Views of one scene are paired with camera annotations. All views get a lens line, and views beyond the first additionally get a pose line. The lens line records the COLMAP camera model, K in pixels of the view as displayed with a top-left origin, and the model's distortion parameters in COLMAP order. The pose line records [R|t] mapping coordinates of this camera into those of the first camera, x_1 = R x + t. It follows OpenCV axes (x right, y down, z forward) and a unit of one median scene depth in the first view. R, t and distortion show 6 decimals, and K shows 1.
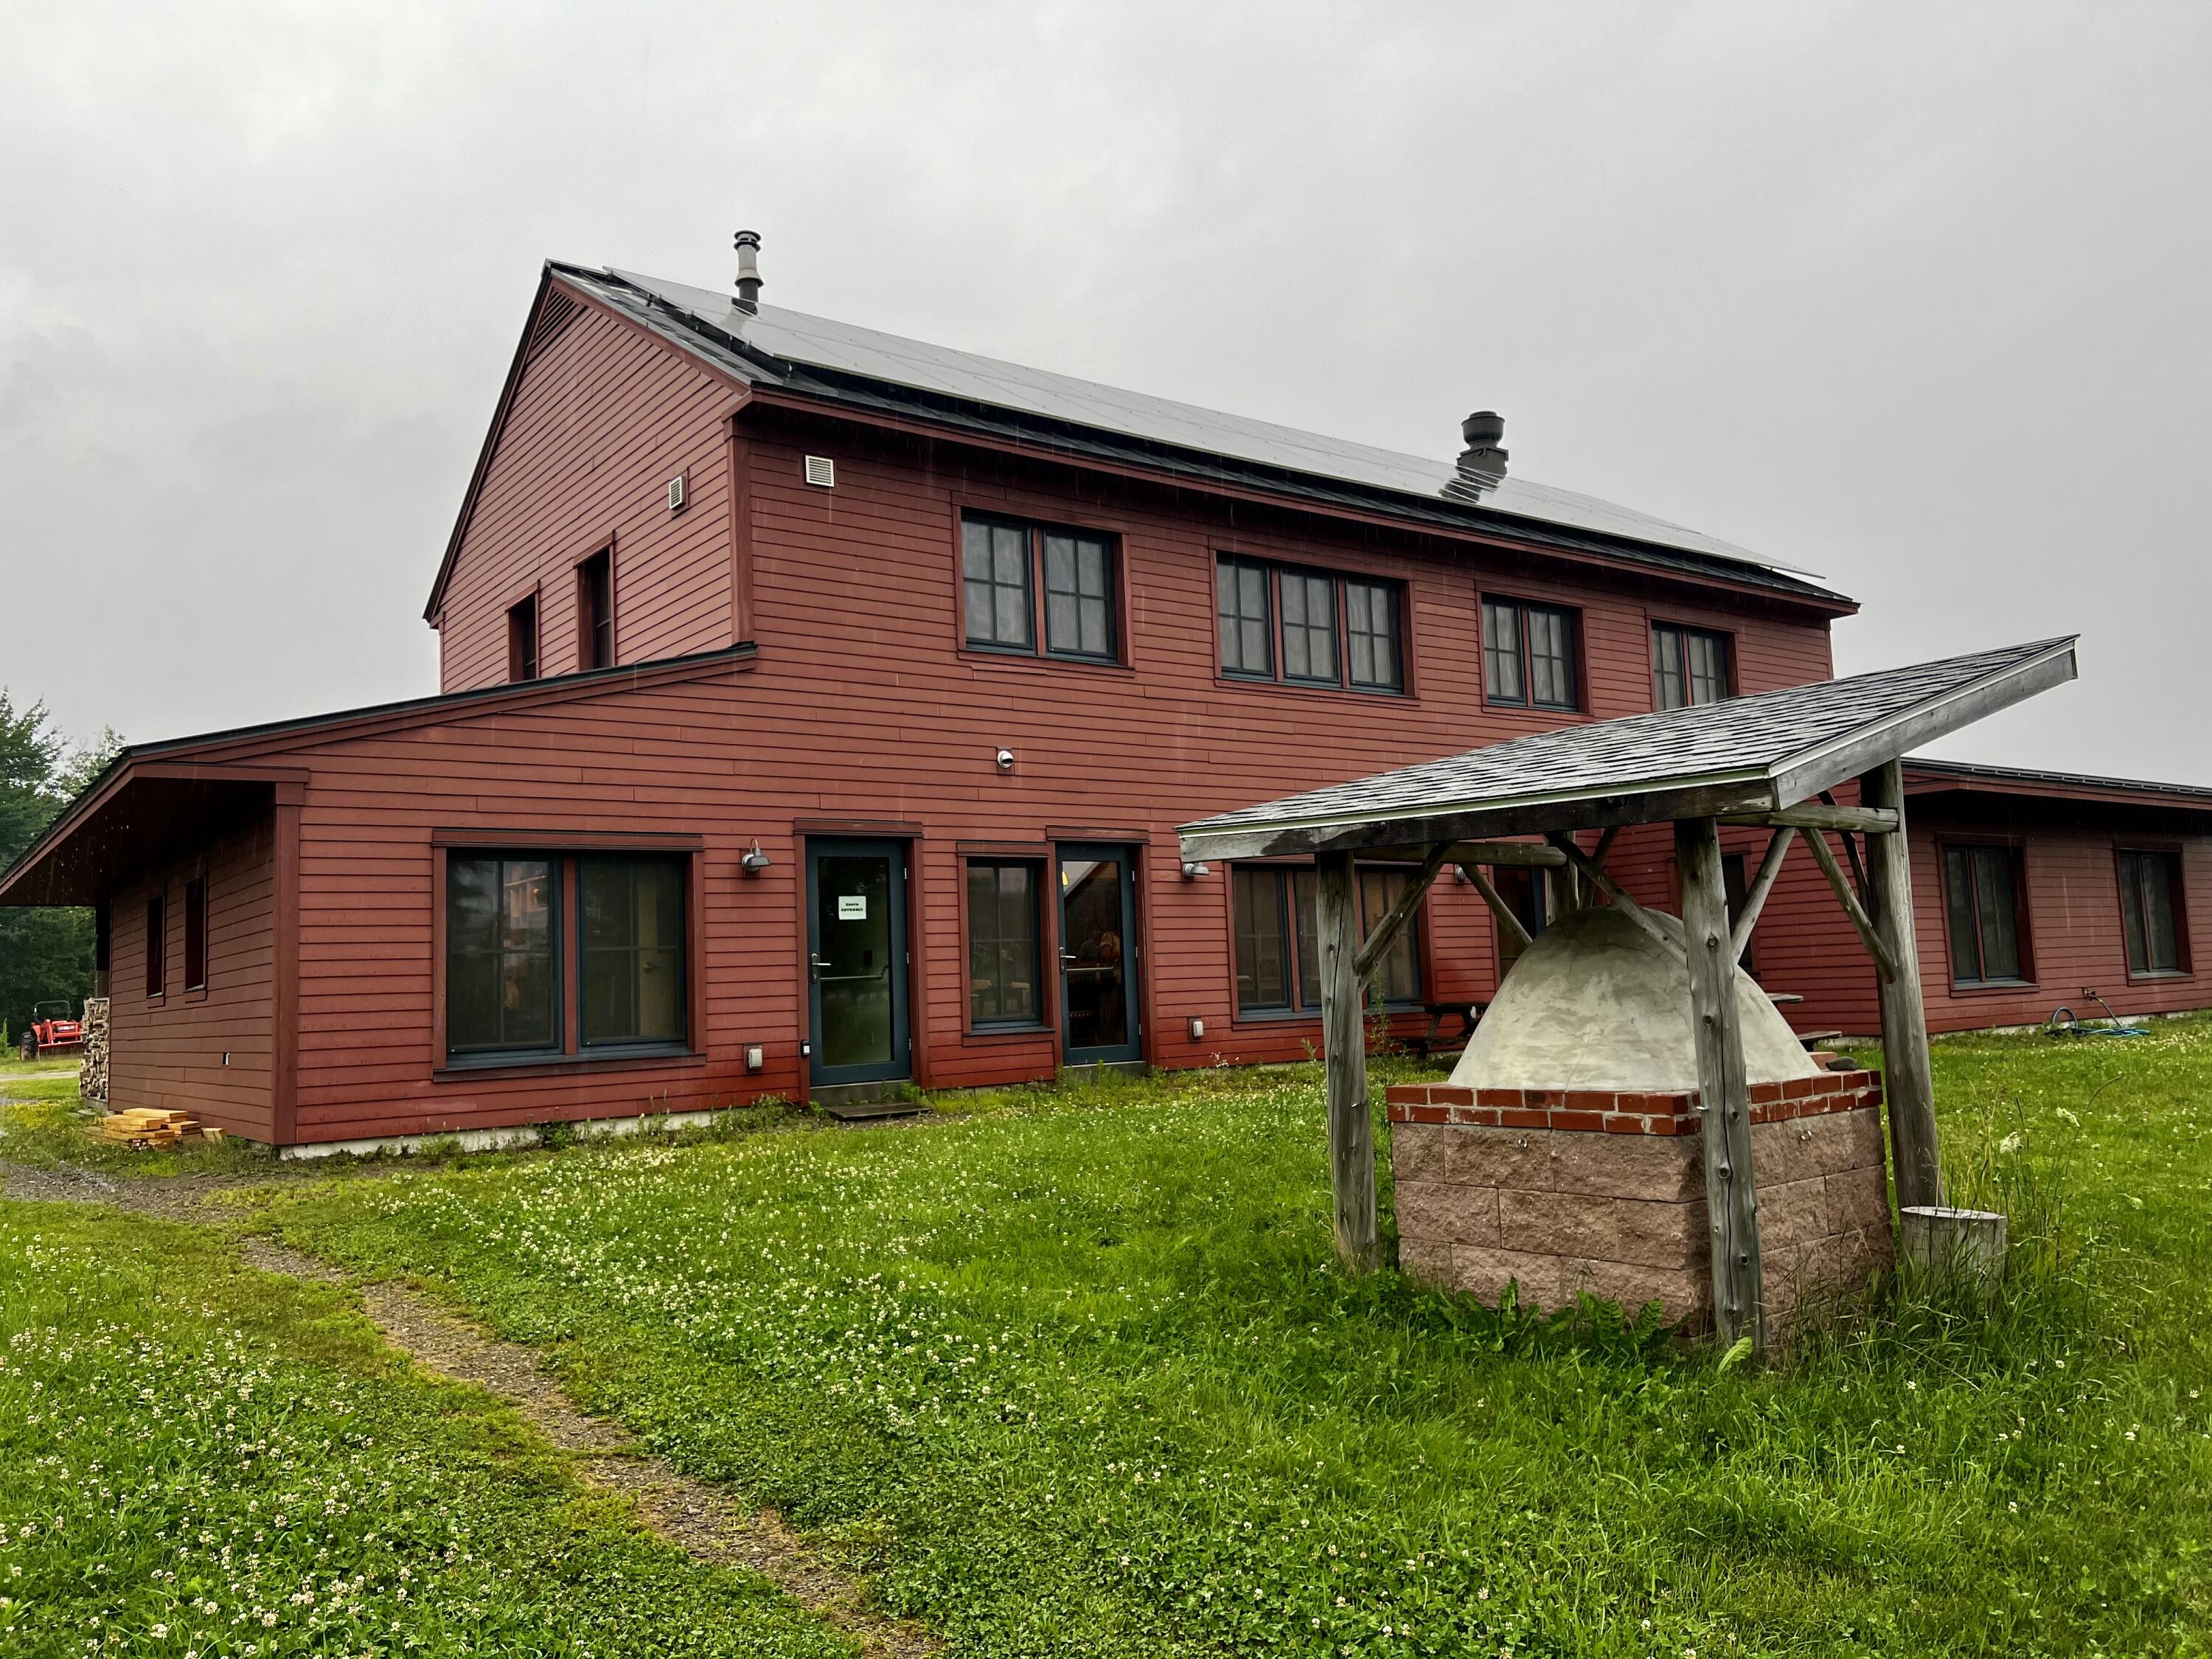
lens RADIAL K [[1655.3, 0, 1106.6], [0, 1655.3, 831.9], [0, 0, 1]] dist [0.065777, -0.081169]
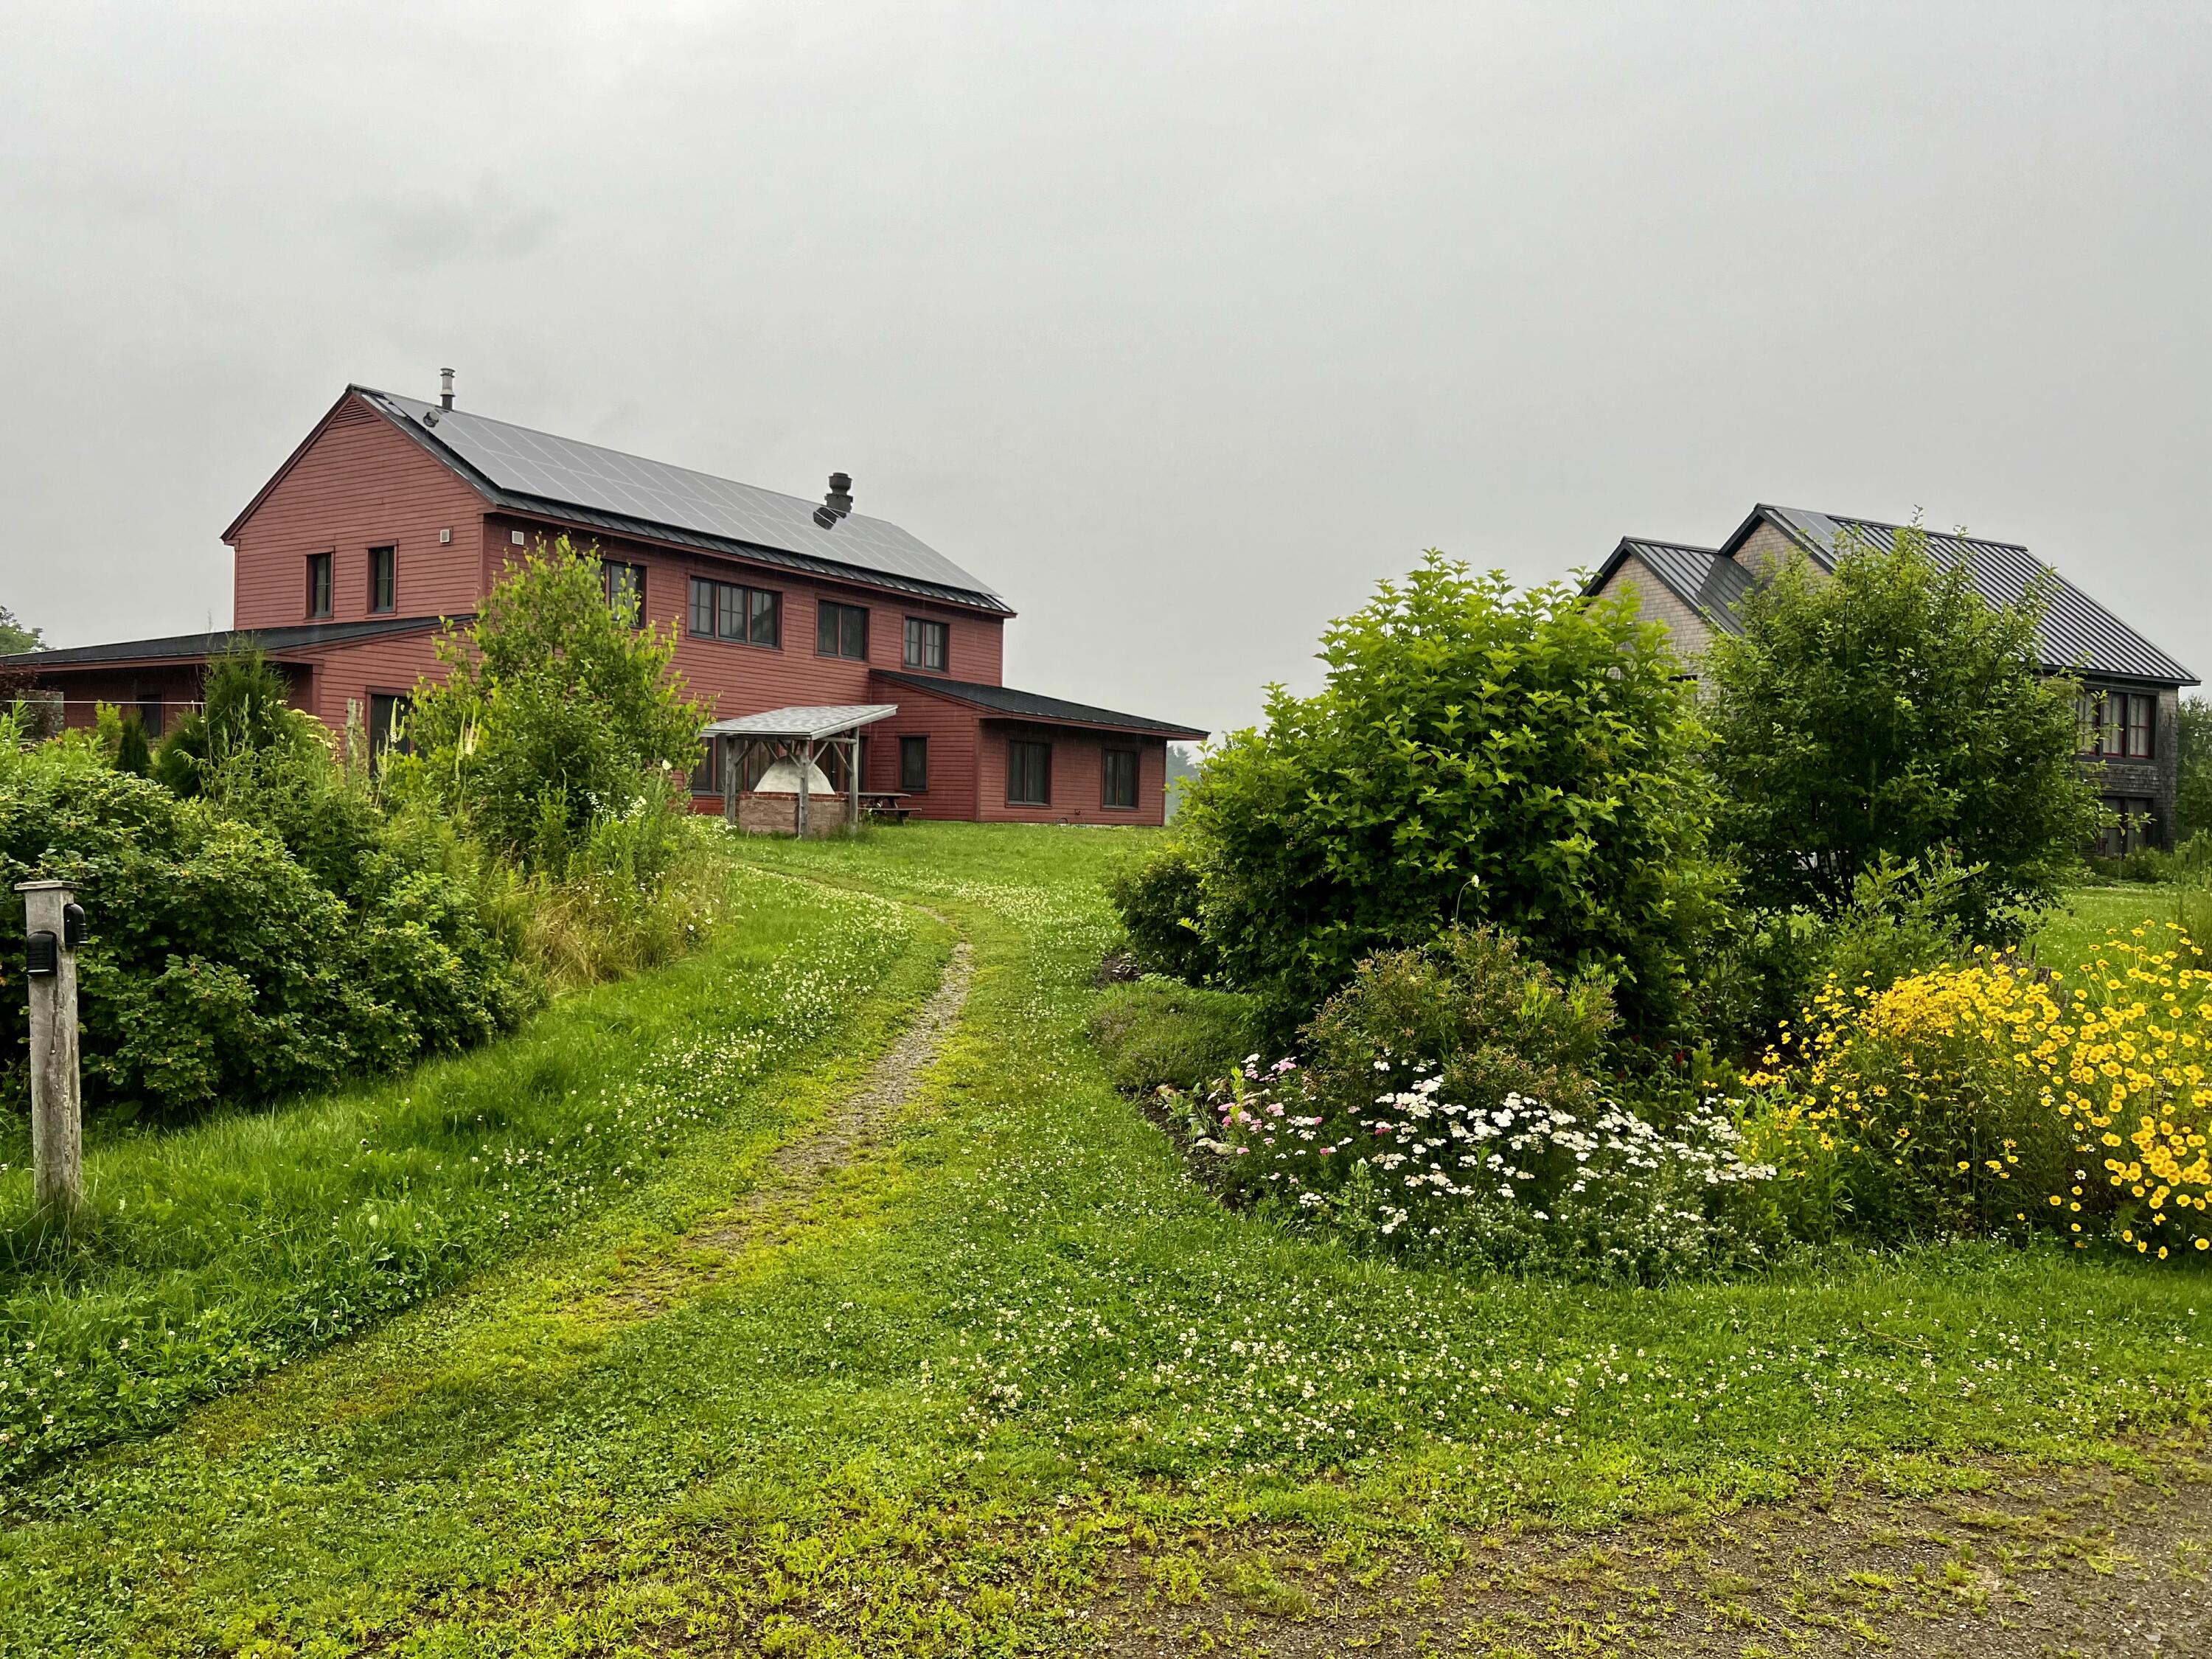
lens RADIAL K [[1655.3, 0, 1105.9], [0, 1655.3, 837.2], [0, 0, 1]] dist [0.065777, -0.081169]
pose [[0.934916, 0.064108, 0.349029, -0.182433], [-0.099059, 0.991596, 0.083211, -0.076402], [-0.340762, -0.112370, 0.933410, -1.394558]]
